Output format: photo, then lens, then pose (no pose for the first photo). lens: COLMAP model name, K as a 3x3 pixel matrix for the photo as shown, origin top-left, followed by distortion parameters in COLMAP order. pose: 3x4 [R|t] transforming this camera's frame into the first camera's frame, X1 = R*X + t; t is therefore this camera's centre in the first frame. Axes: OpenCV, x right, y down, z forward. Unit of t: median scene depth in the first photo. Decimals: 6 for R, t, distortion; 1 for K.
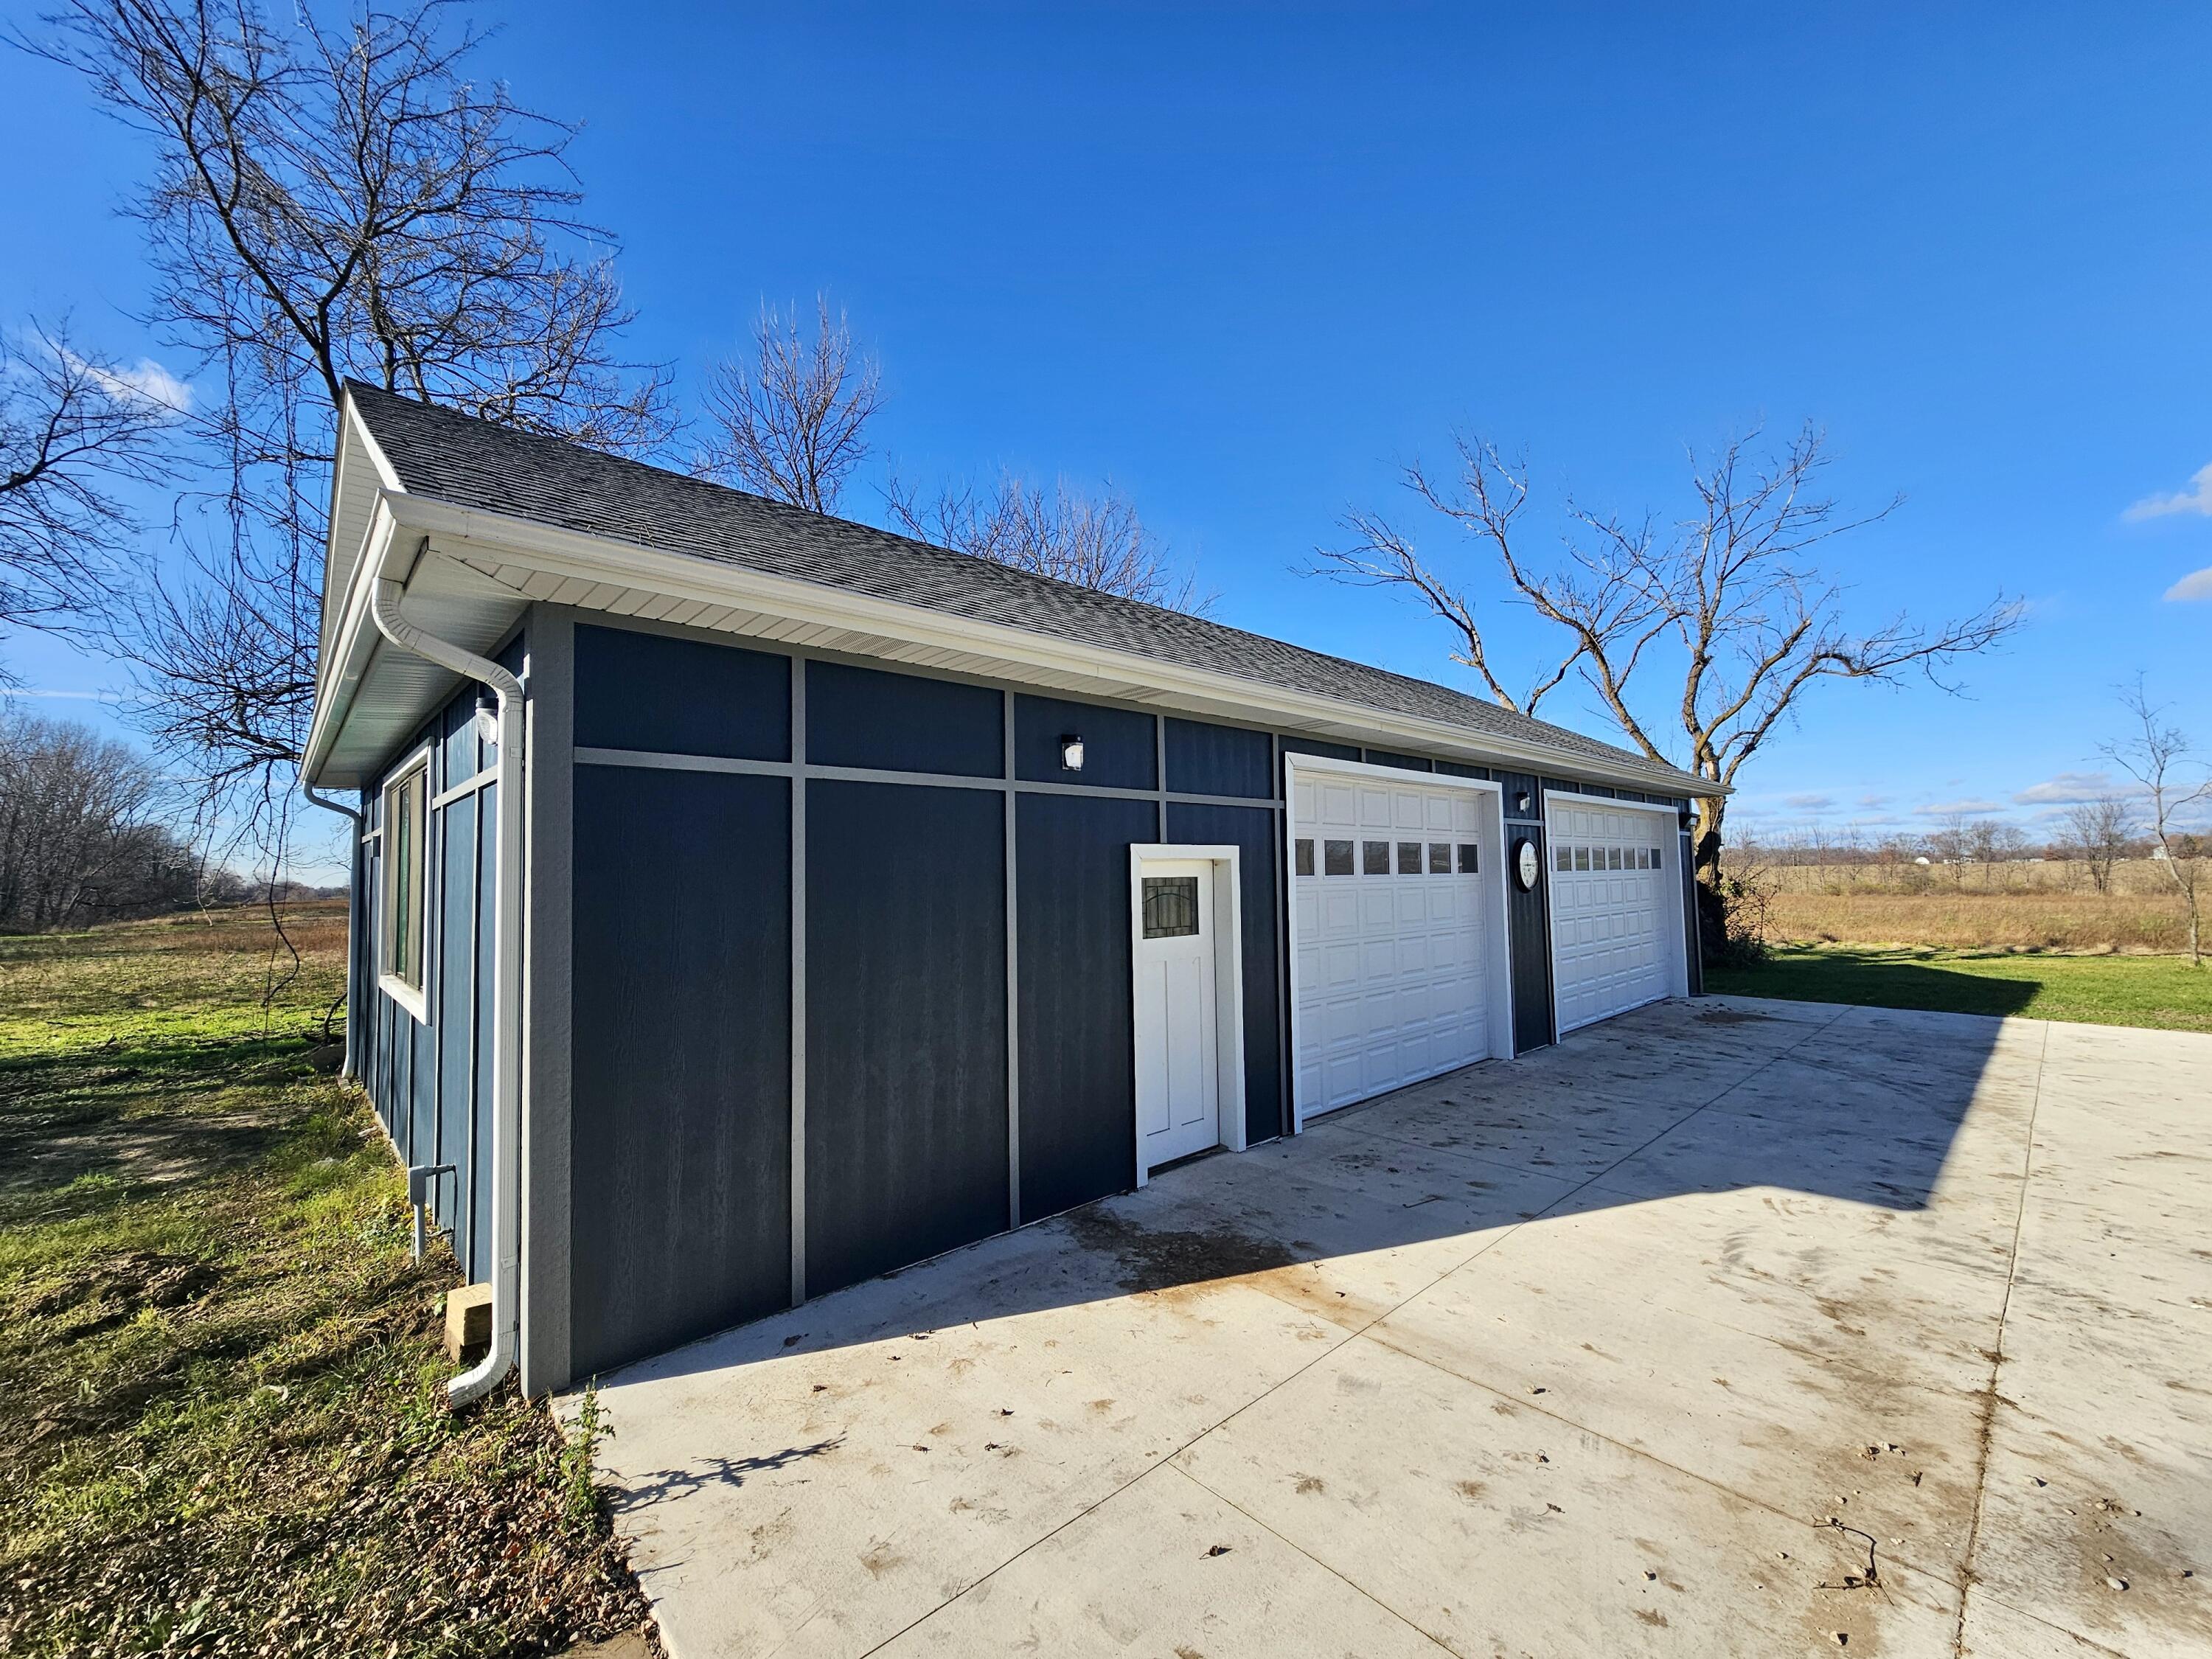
lens RADIAL K [[899.5, 0, 1108.2], [0, 899.5, 833.5], [0, 0, 1]] dist [0.001074, 0.000220]
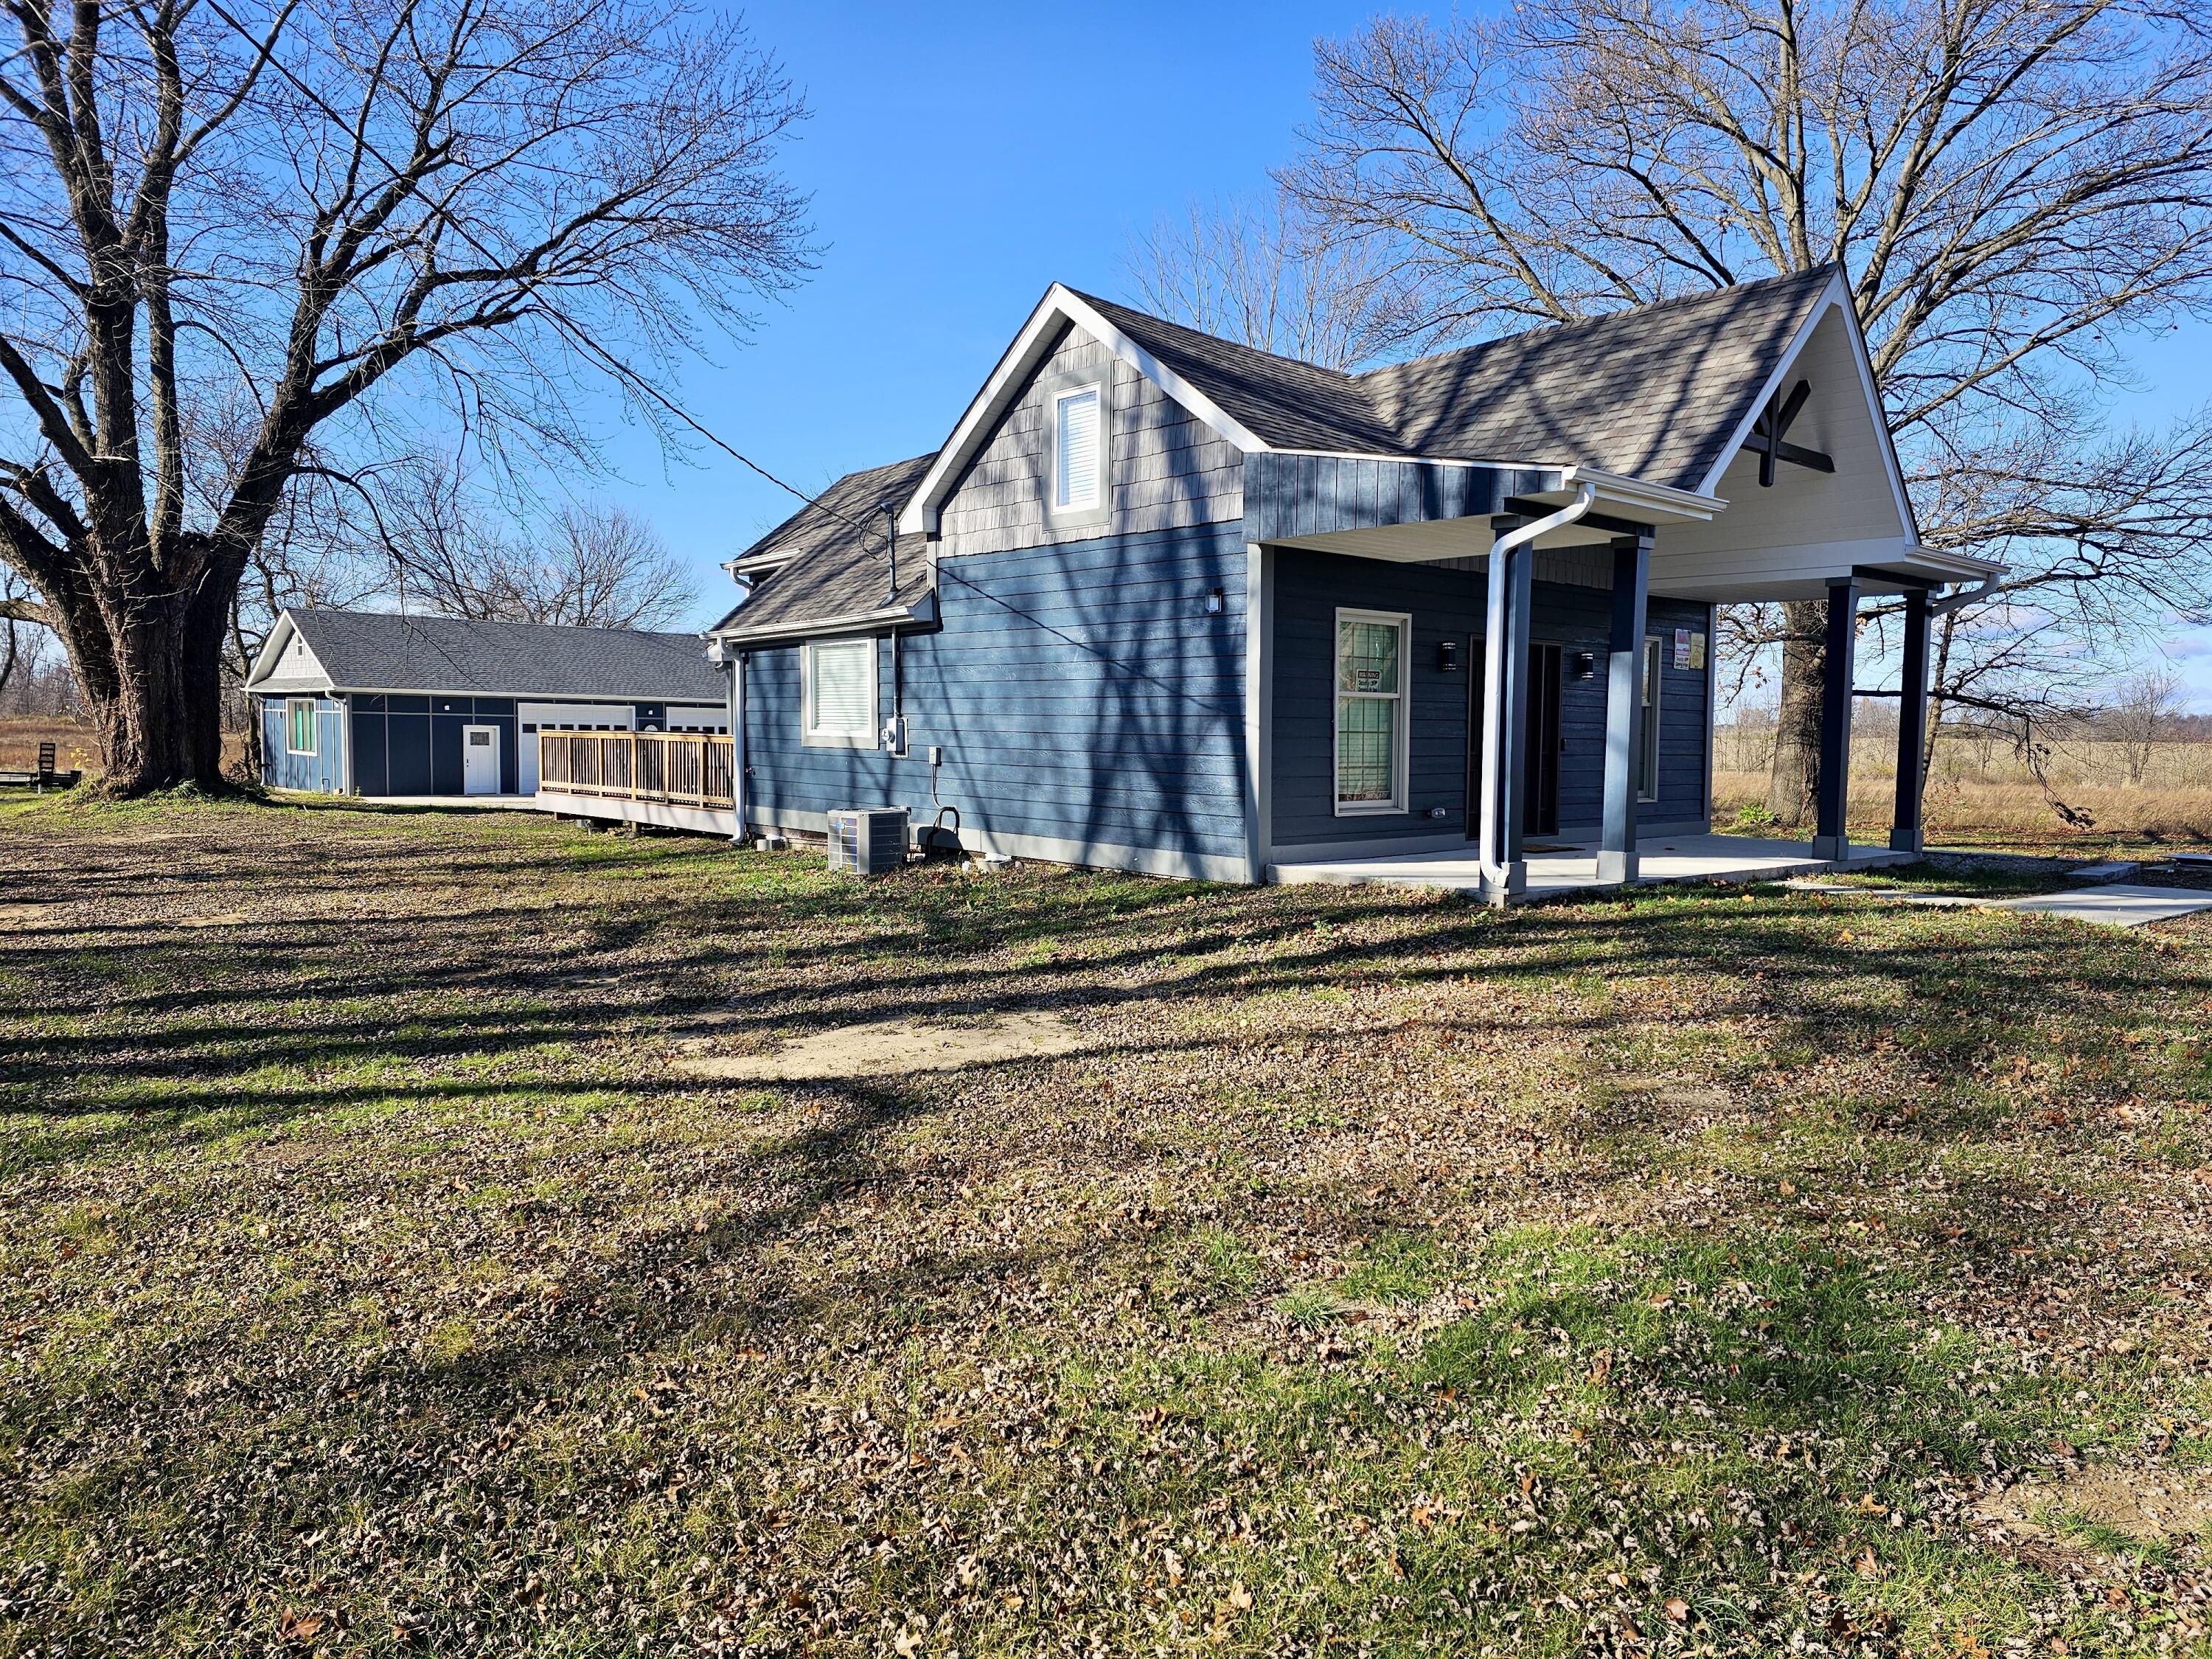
lens RADIAL K [[1460.9, 0, 1103.5], [0, 1460.9, 831.6], [0, 0, 1]] dist [0.000354, 0.000003]
pose [[0.997621, 0.037363, -0.057935, 3.521484], [-0.030059, 0.992052, 0.122189, -0.433424], [0.062040, -0.120157, 0.990815, -5.948356]]
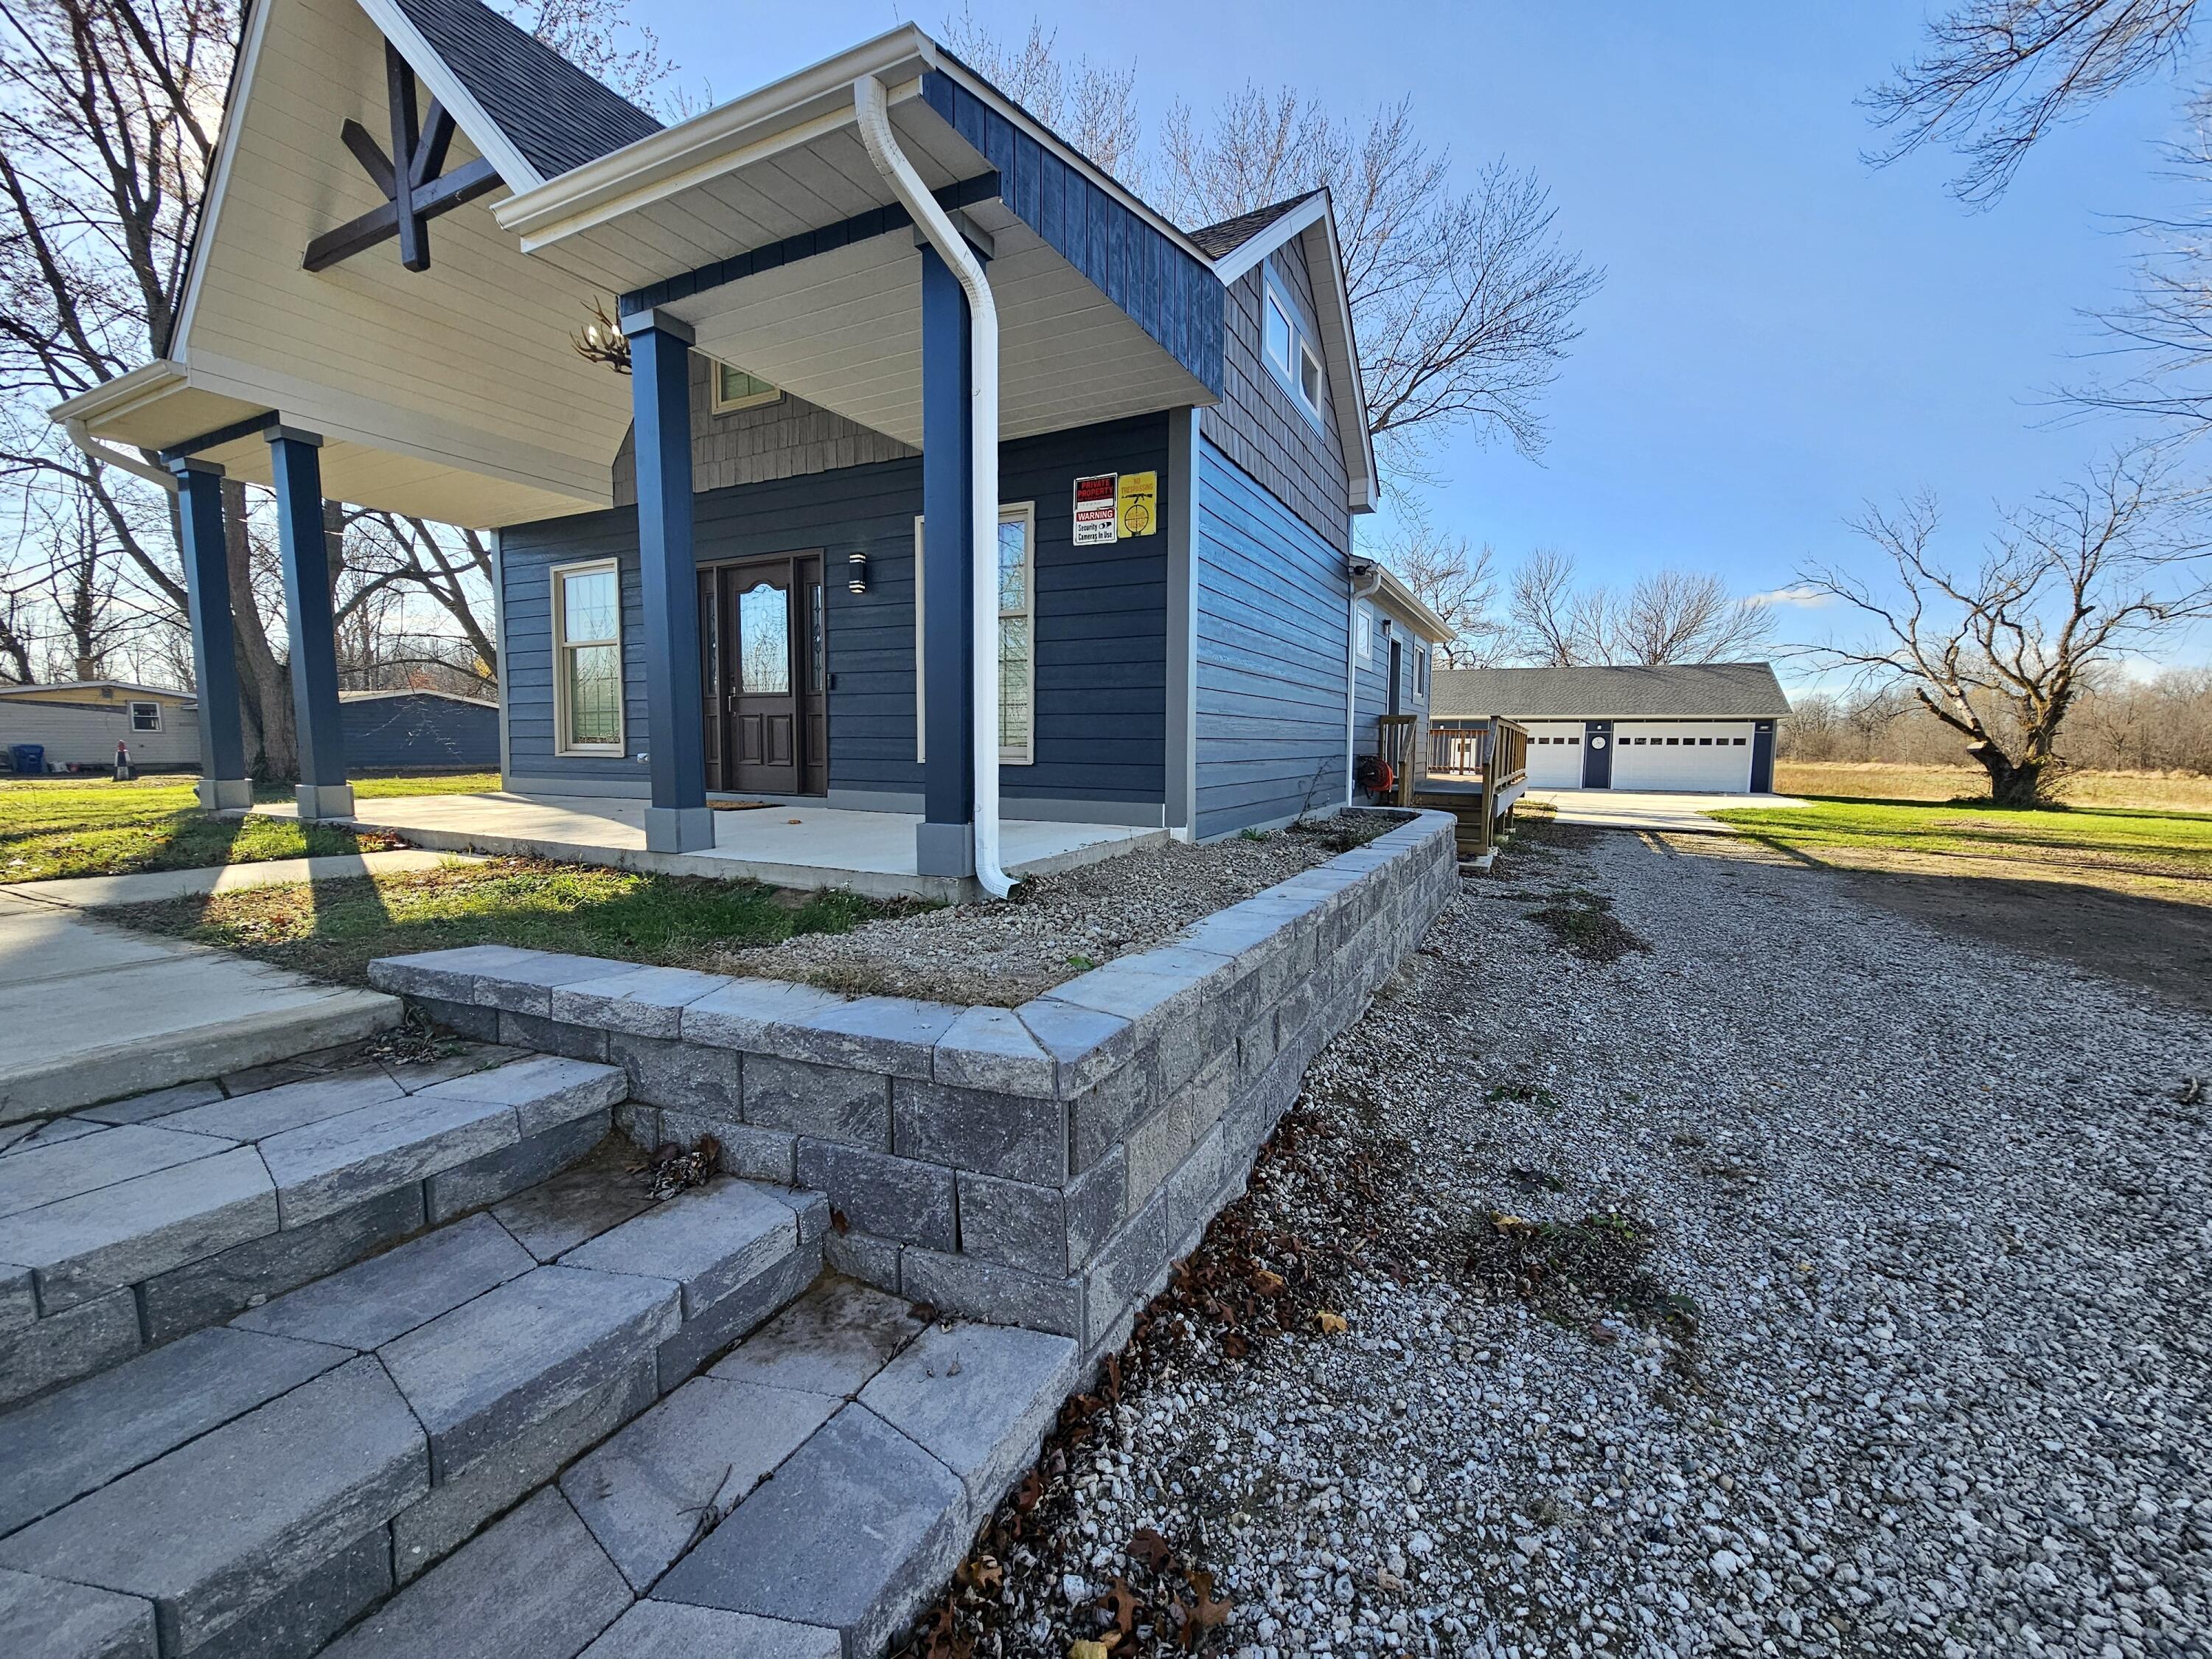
lens RADIAL K [[899.5, 0, 1104.5], [0, 899.5, 840.4], [0, 0, 1]] dist [0.001074, 0.000220]
pose [[0.343462, 0.120724, -0.931375, 5.284229], [0.032543, 0.989578, 0.140269, -0.256583], [0.938602, -0.078487, 0.335954, -3.691389]]
